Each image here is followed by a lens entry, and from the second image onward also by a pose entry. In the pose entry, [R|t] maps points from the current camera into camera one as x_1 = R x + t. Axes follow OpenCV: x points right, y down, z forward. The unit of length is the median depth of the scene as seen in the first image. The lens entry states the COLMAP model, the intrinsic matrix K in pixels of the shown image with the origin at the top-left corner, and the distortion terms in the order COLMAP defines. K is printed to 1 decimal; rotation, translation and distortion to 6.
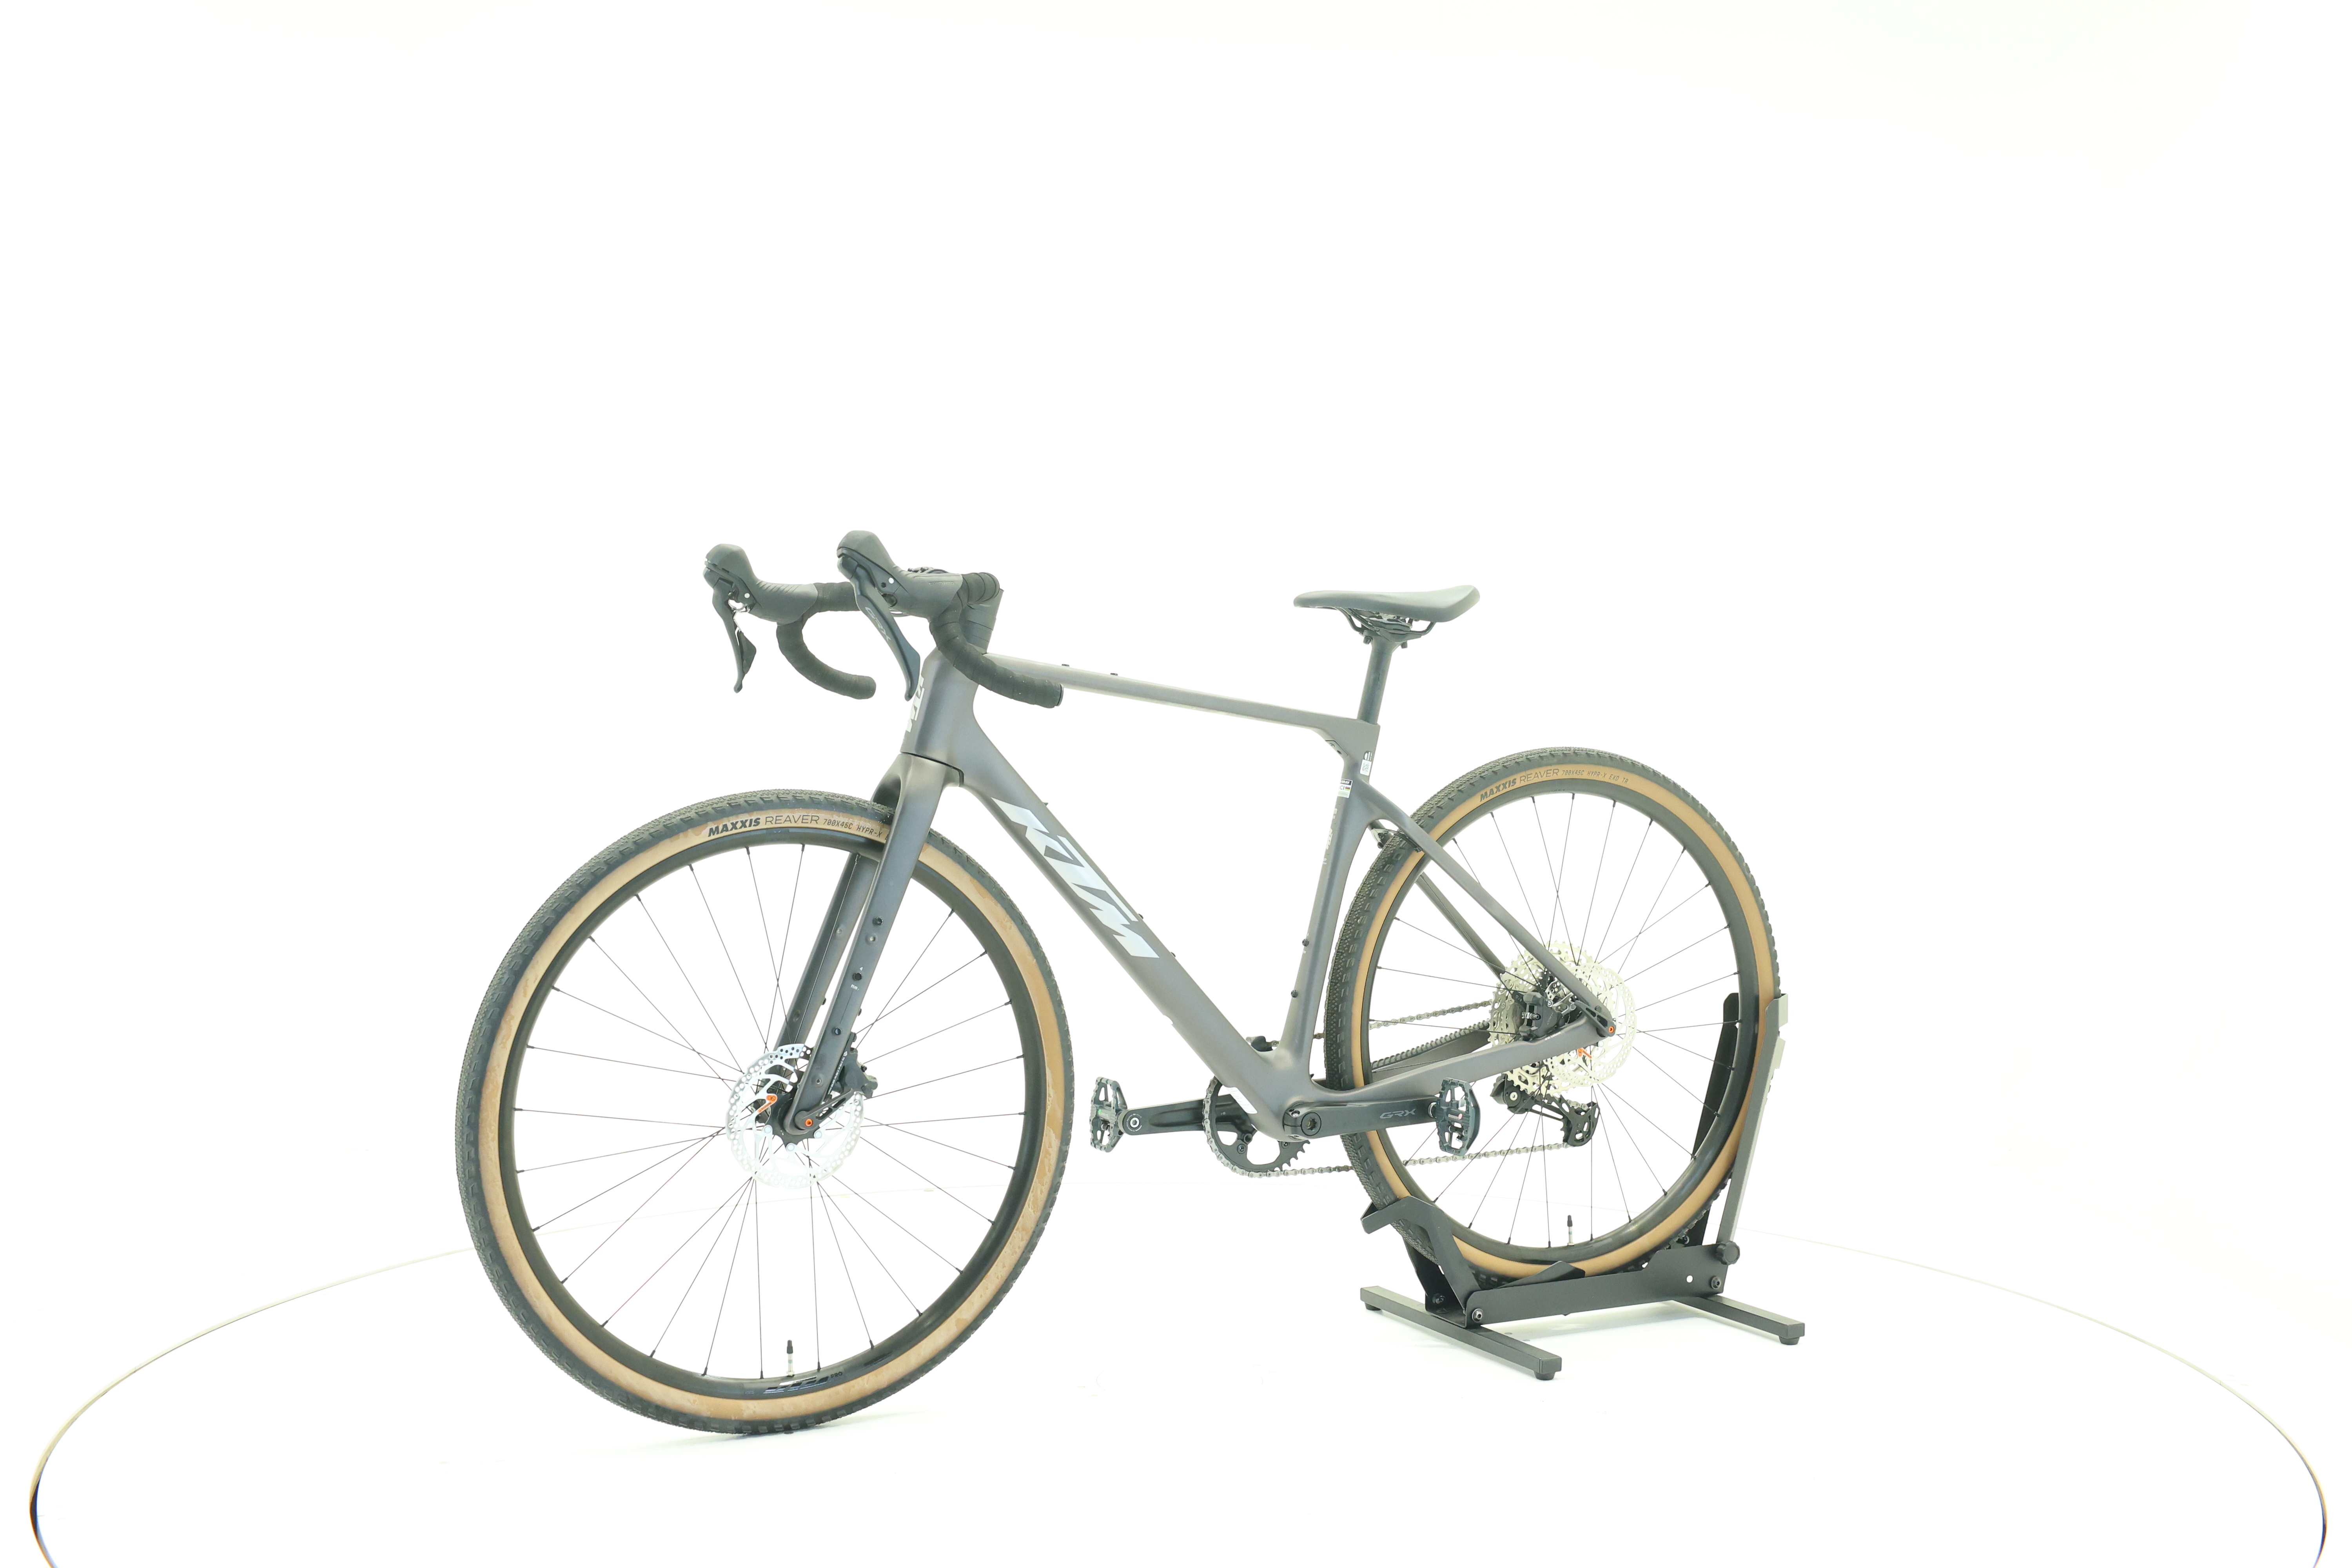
lens RADIAL K [[2482.2, 0, 1167.4], [0, 2482.2, 776.5], [0, 0, 1]] dist [0.075952, 0.000000]
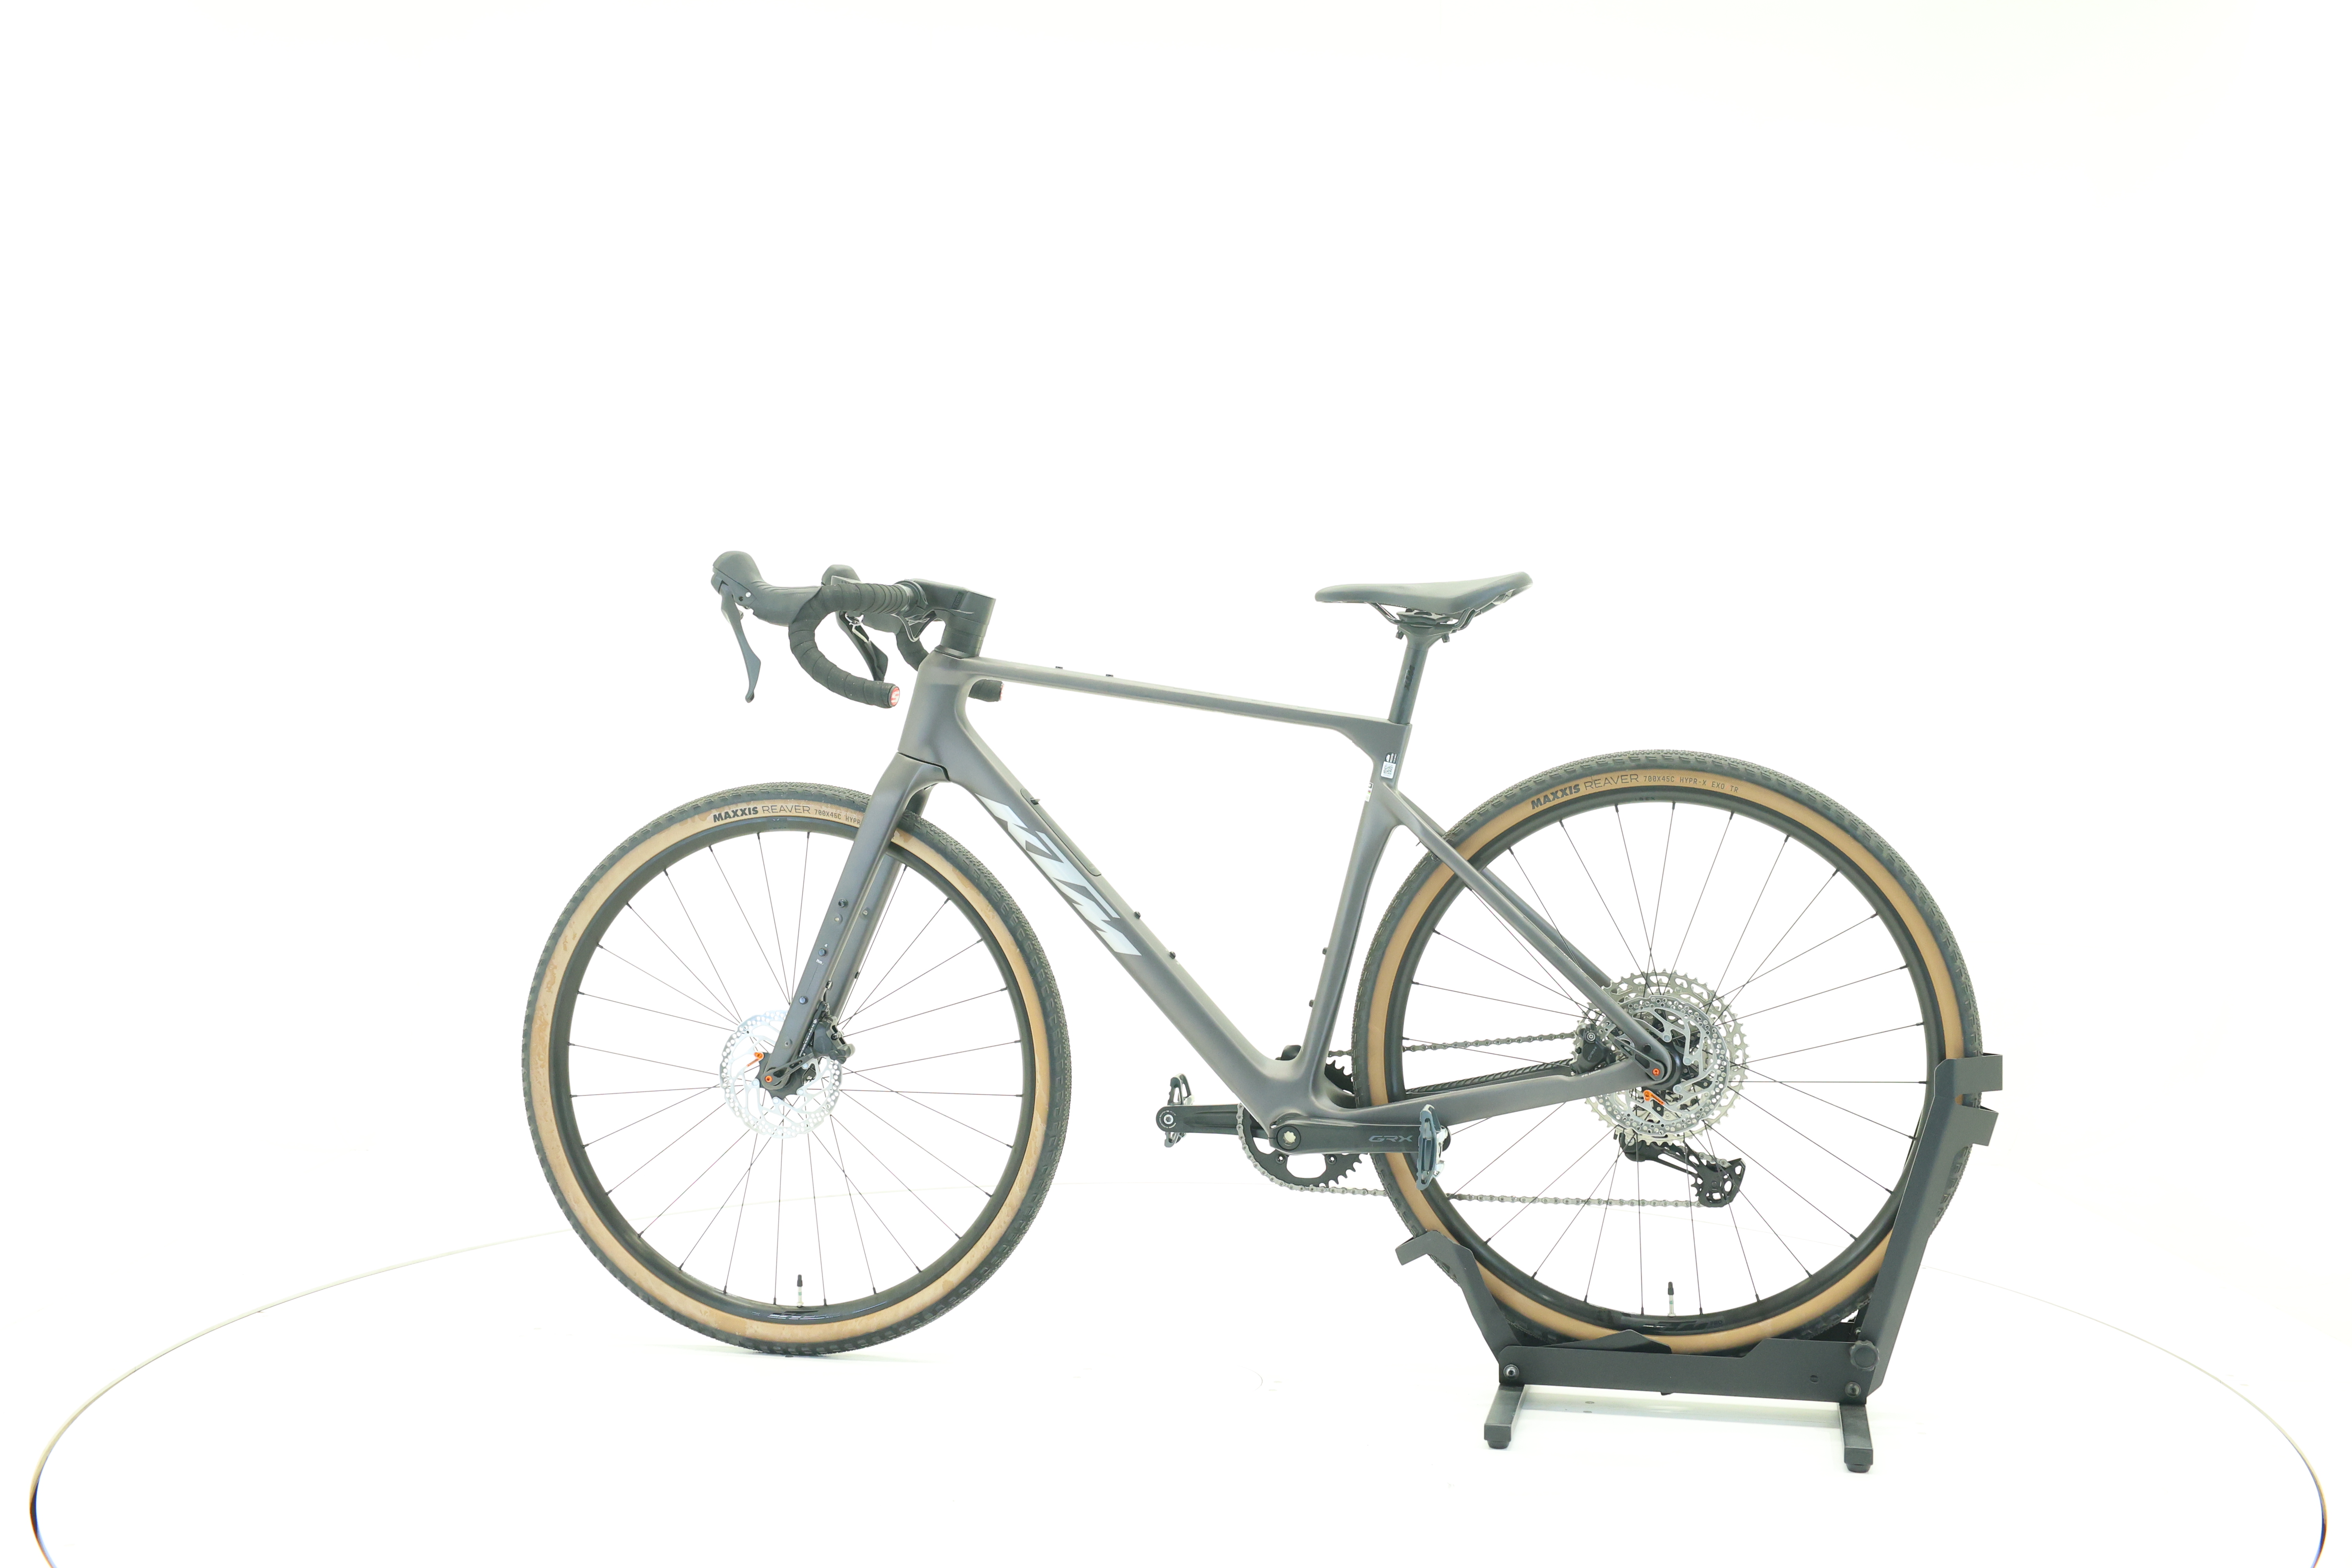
lens RADIAL K [[2482.2, 0, 1169.1], [0, 2482.2, 774.3], [0, 0, 1]] dist [0.075952, 0.000000]
pose [[0.768232, 0.011489, -0.640068, 0.620919], [-0.014106, 0.999900, 0.001017, -0.001777], [0.640016, 0.008248, 0.768317, 0.220338]]
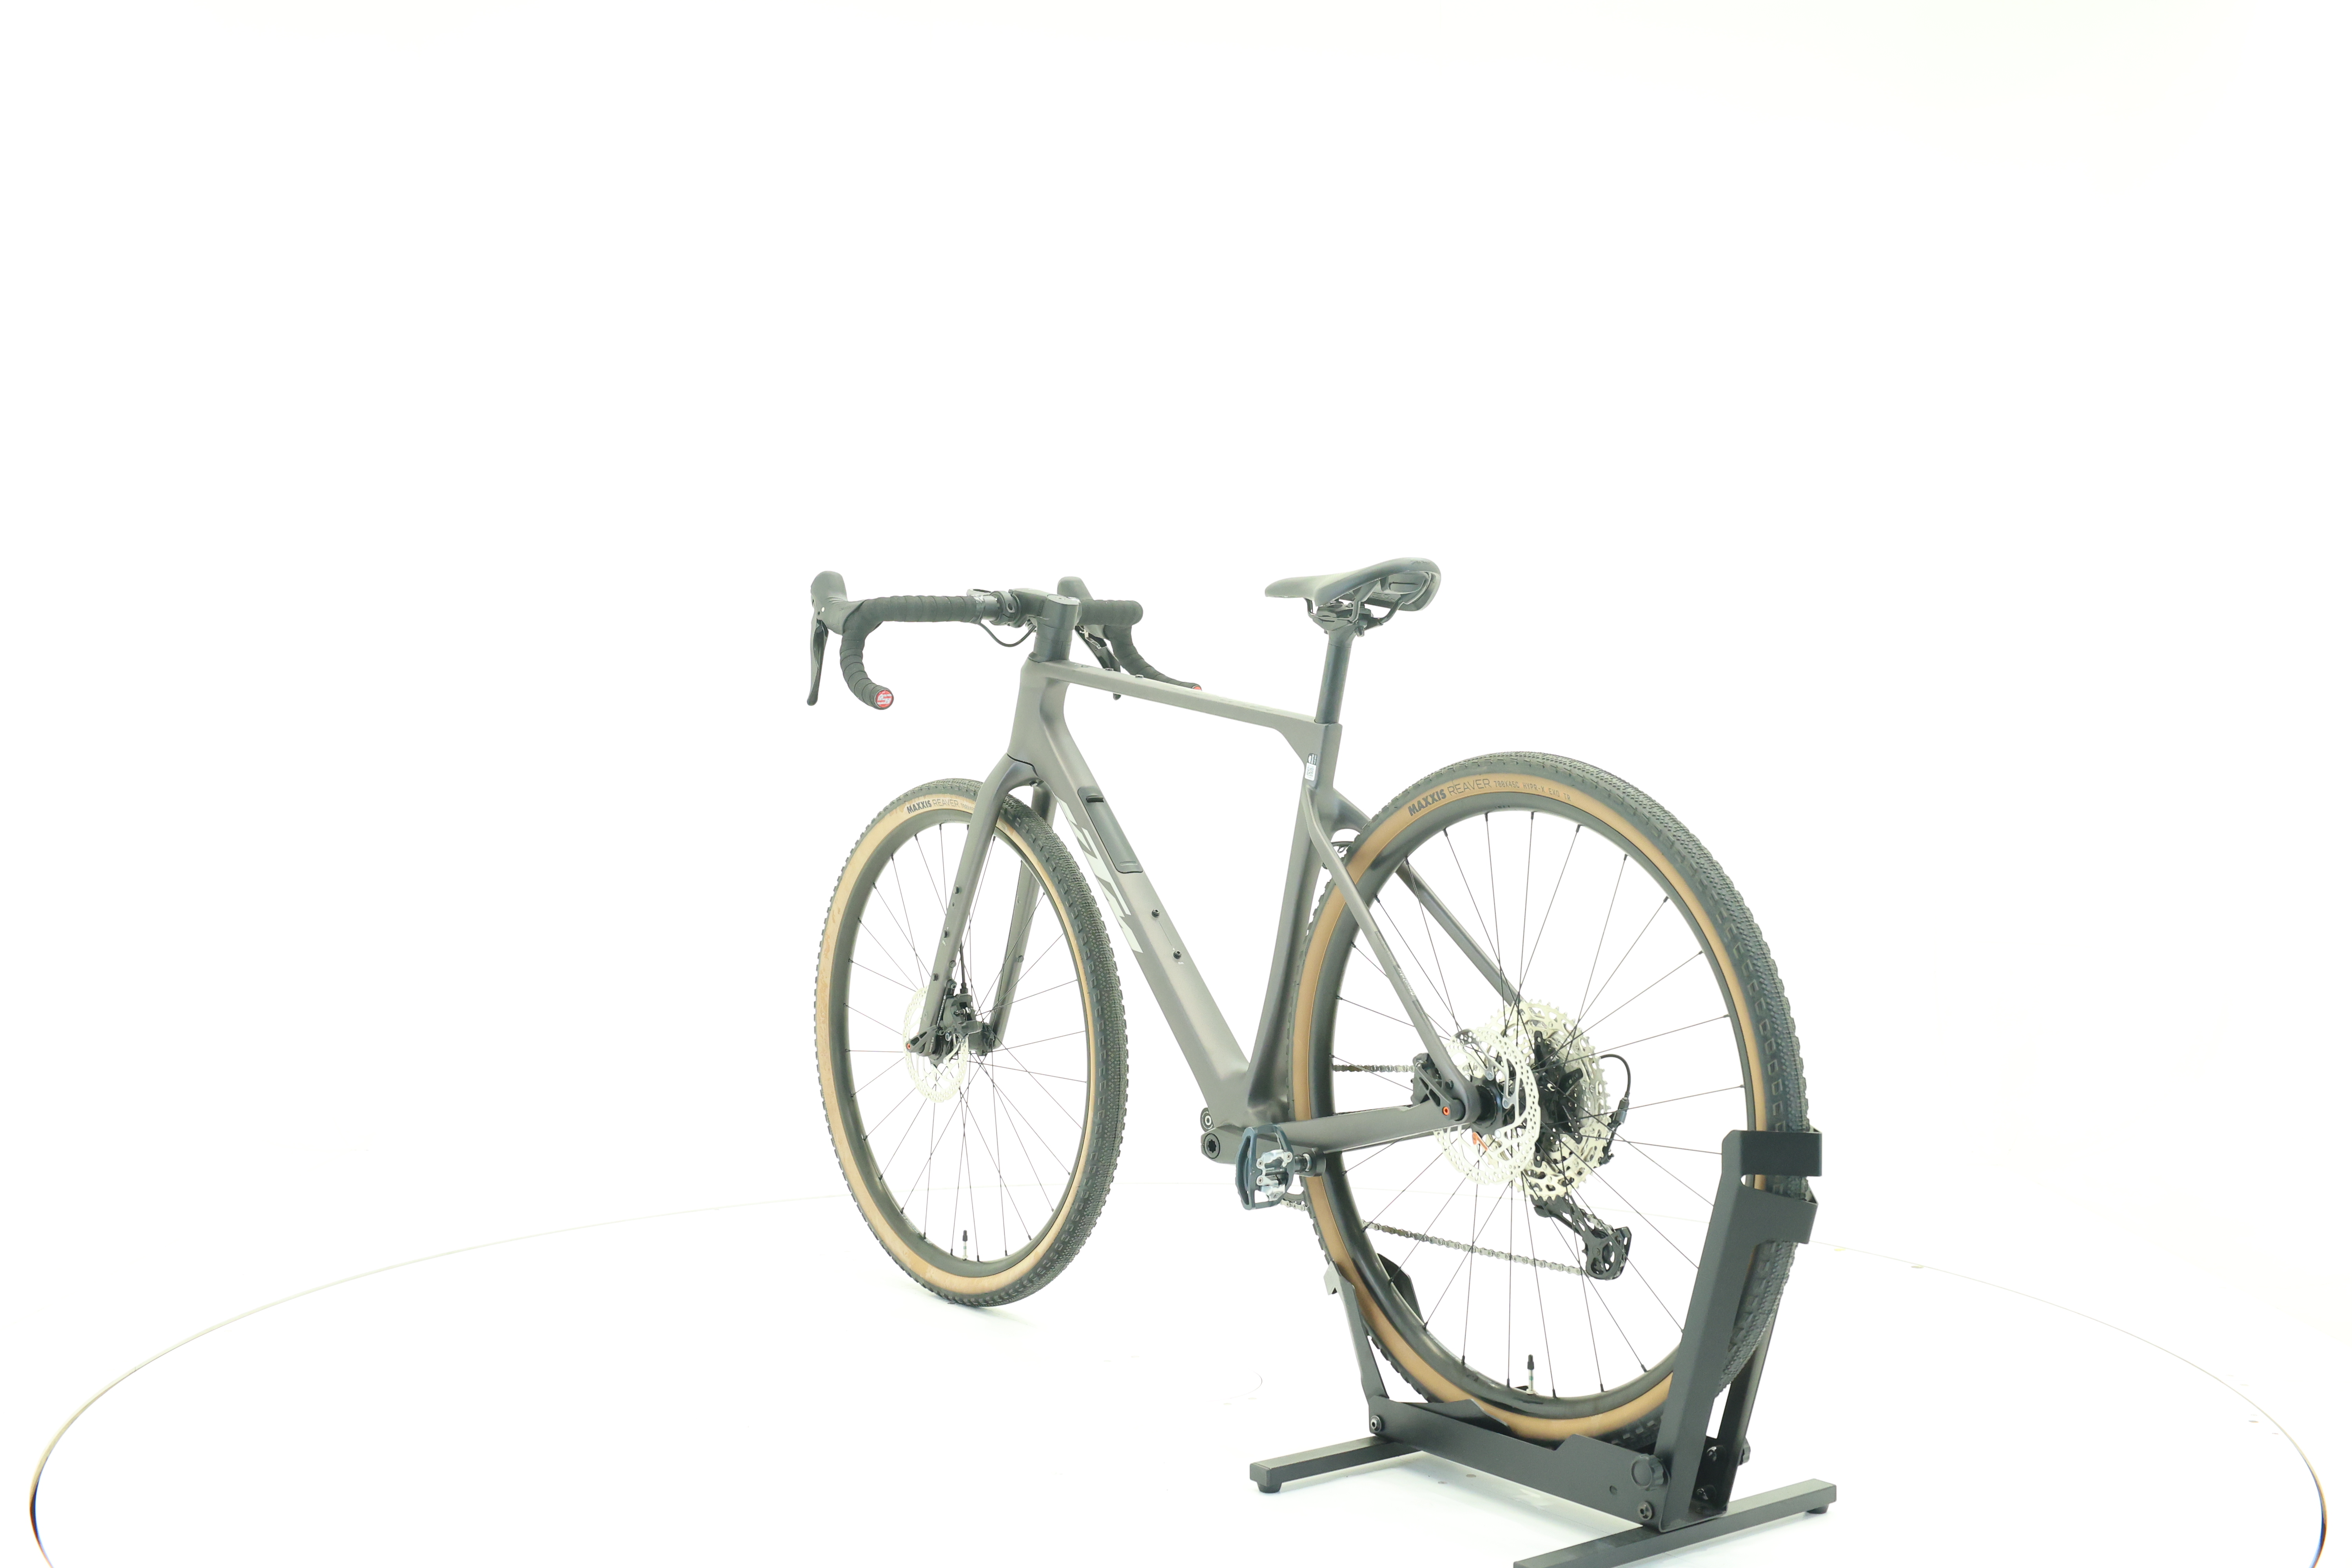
lens RADIAL K [[2482.2, 0, 1172.2], [0, 2482.2, 797.8], [0, 0, 1]] dist [0.075952, 0.000000]
pose [[0.172472, 0.025616, -0.984681, 0.953011], [-0.020117, 0.999545, 0.022479, -0.013153], [0.984809, 0.015932, 0.172909, 0.796775]]
